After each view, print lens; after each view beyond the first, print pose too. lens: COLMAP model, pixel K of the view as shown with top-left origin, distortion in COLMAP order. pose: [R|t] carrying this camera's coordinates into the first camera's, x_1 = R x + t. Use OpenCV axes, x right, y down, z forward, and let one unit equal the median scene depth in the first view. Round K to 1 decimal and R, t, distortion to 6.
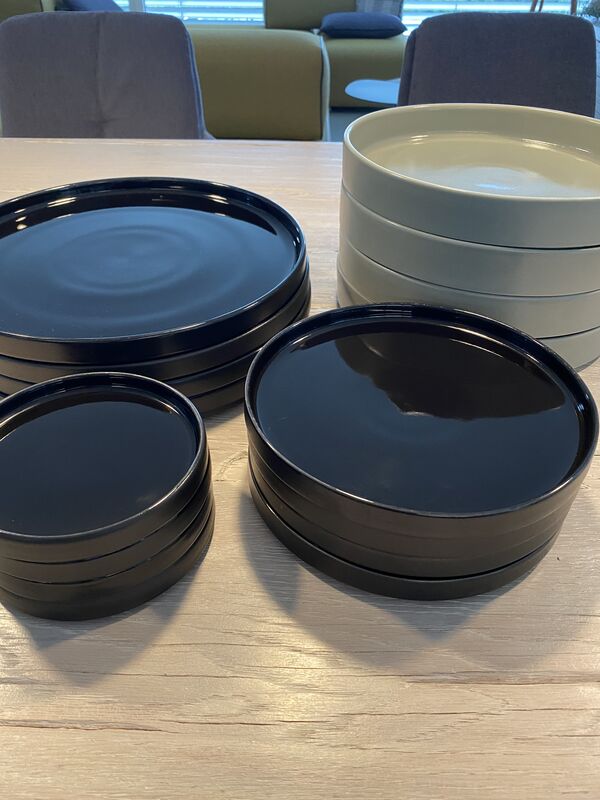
lens RADIAL K [[605.5, 0, 300.7], [0, 605.5, 395.3], [0, 0, 1]] dist [0.003768, -0.000197]
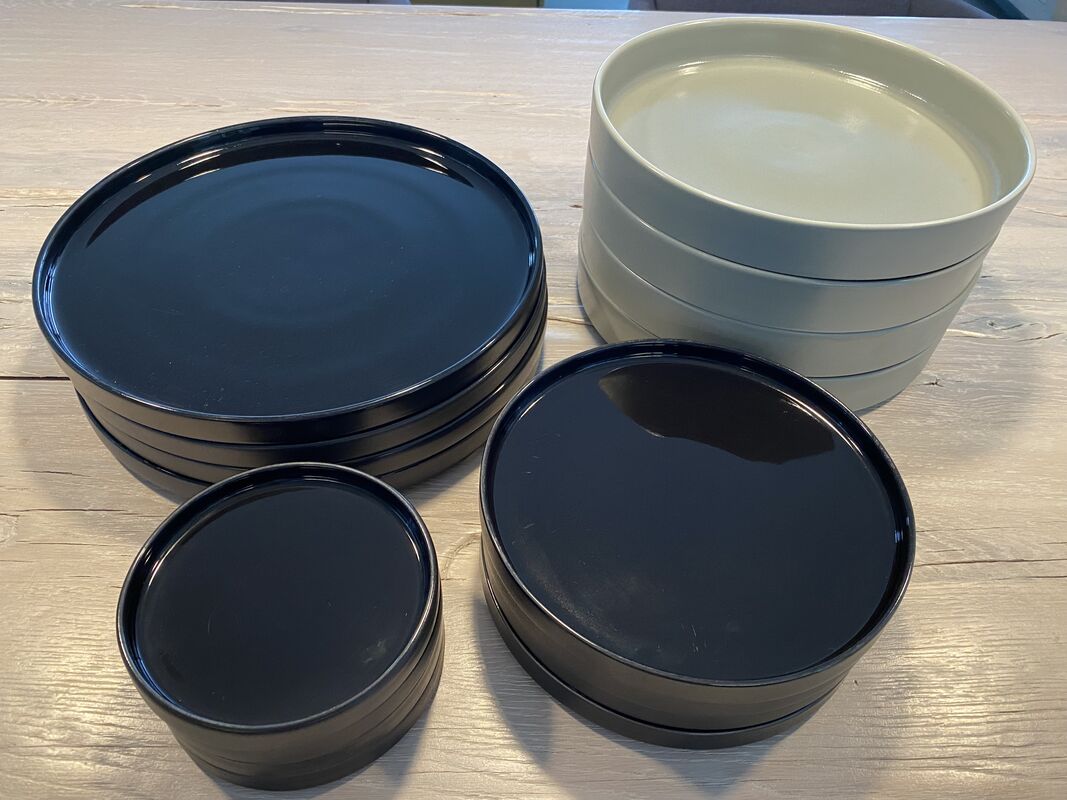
lens RADIAL K [[807.6, 0, 531.0], [0, 807.6, 397.7], [0, 0, 1]] dist [0.003768, -0.000197]
pose [[0.999134, -0.010987, 0.040141, -0.071069], [0.004844, 0.988667, 0.150045, -0.303633], [-0.041334, -0.149720, 0.987864, -0.037573]]
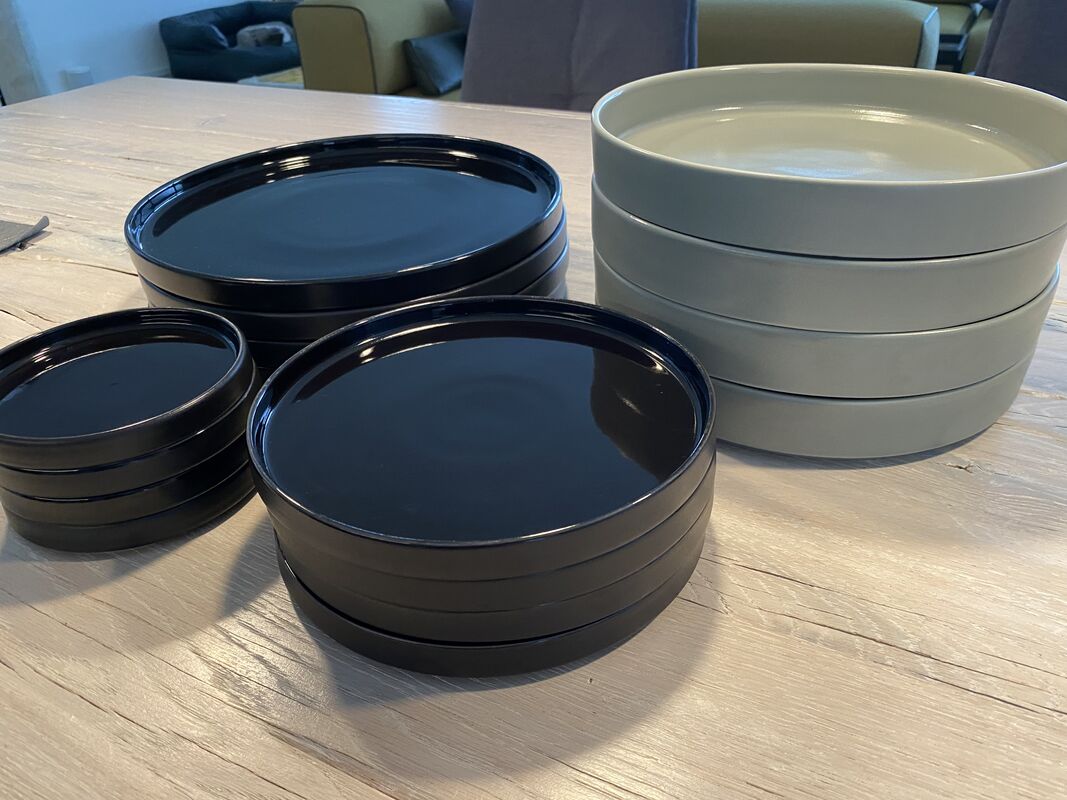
lens RADIAL K [[807.6, 0, 525.7], [0, 807.6, 406.9], [0, 0, 1]] dist [0.003768, -0.000197]
pose [[0.888269, 0.210567, -0.408215, 0.683468], [-0.243235, 0.969529, -0.029168, 0.020111], [0.389635, 0.125201, 0.912420, 0.121336]]
